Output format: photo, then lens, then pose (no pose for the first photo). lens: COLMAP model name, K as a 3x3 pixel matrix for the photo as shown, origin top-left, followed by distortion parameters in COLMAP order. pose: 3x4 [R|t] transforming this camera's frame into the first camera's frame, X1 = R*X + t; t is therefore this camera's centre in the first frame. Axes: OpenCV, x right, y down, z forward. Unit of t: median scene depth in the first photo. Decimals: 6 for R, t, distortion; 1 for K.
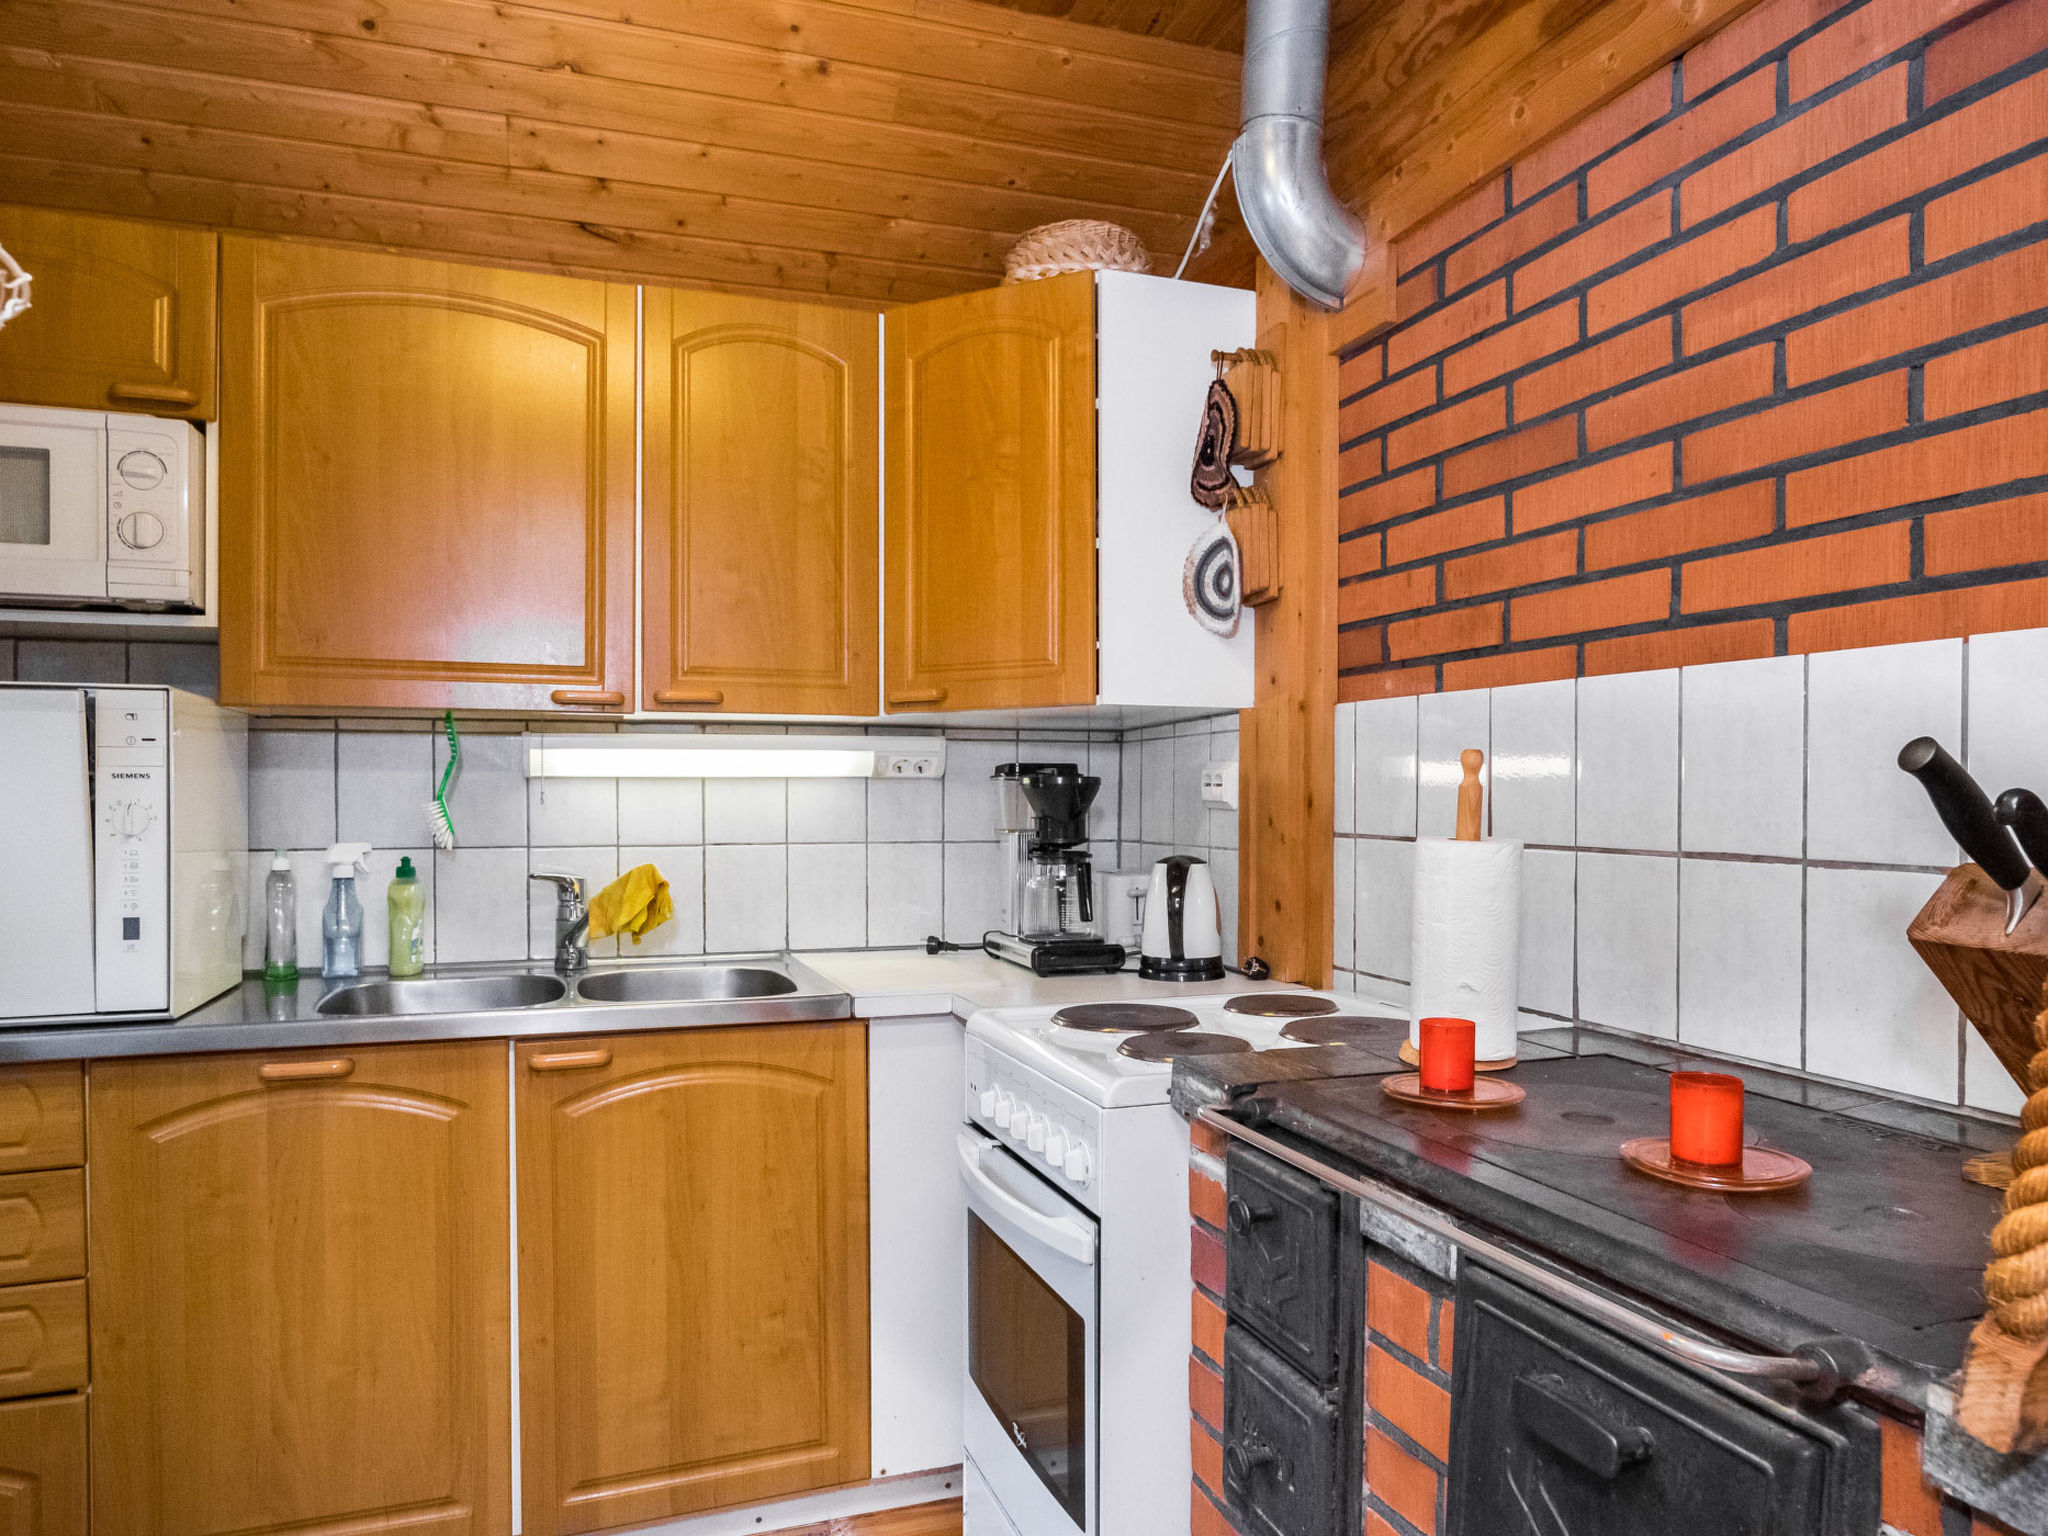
lens RADIAL K [[1326.3, 0, 1028.1], [0, 1326.3, 787.4], [0, 0, 1]] dist [-0.016745, 0.008083]
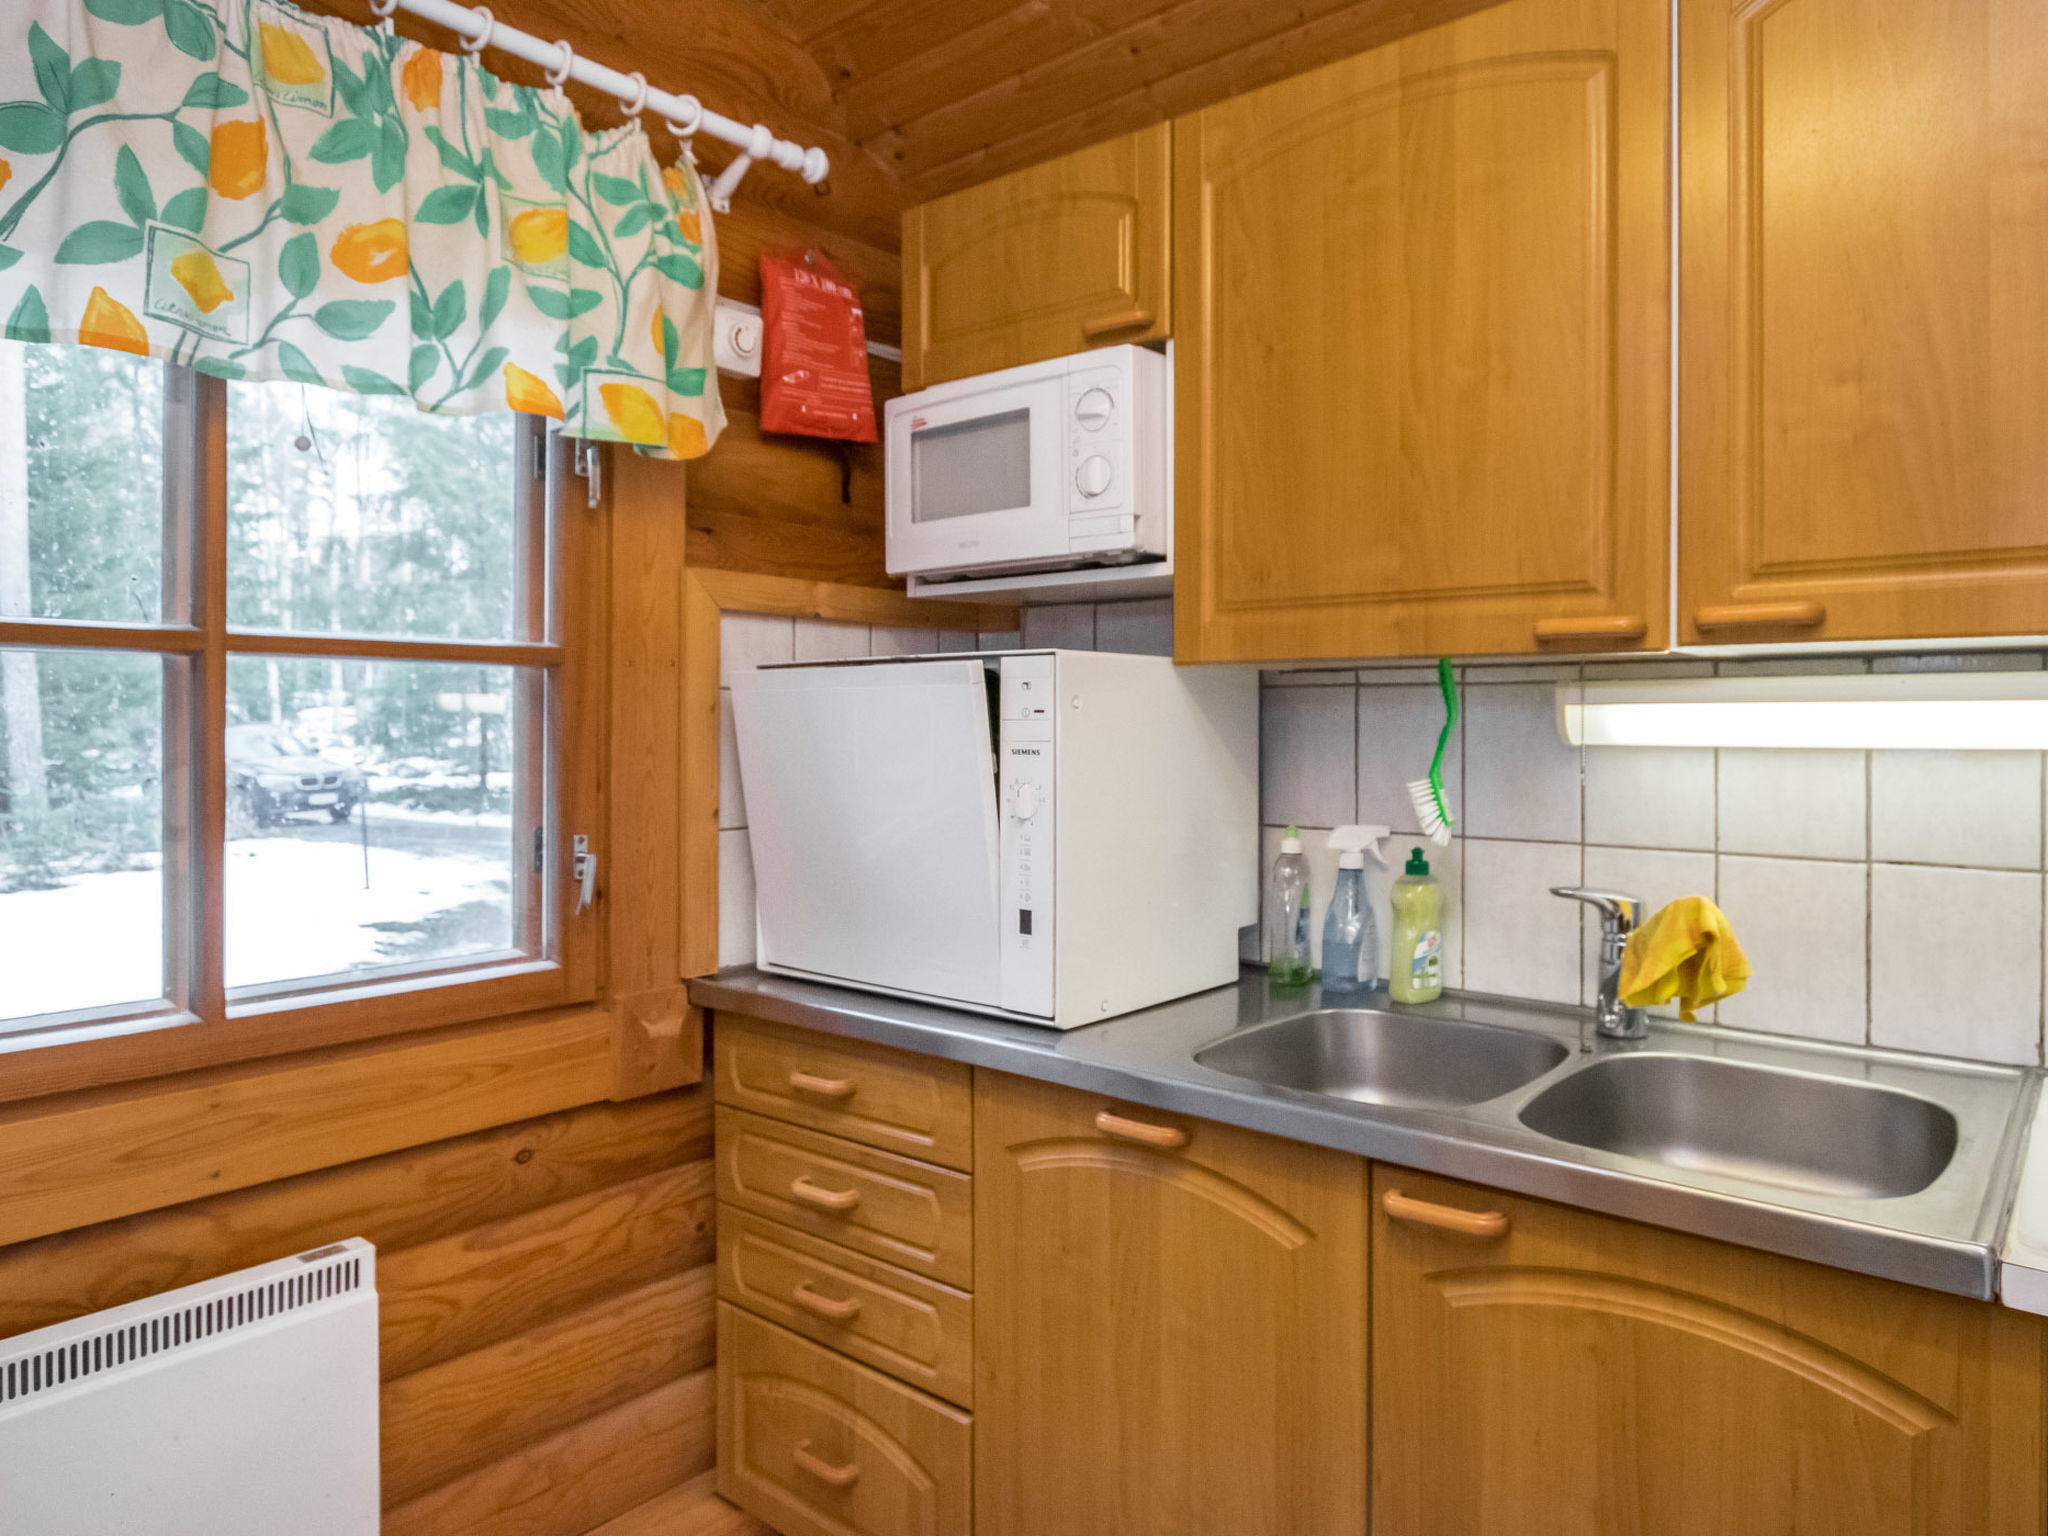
lens RADIAL K [[1326.3, 0, 991.1], [0, 1326.3, 741.3], [0, 0, 1]] dist [-0.016745, 0.008083]
pose [[0.512859, 0.012535, -0.858382, 0.074461], [0.005454, 0.999826, 0.017860, -0.029363], [0.858456, -0.013841, 0.512701, 0.464529]]
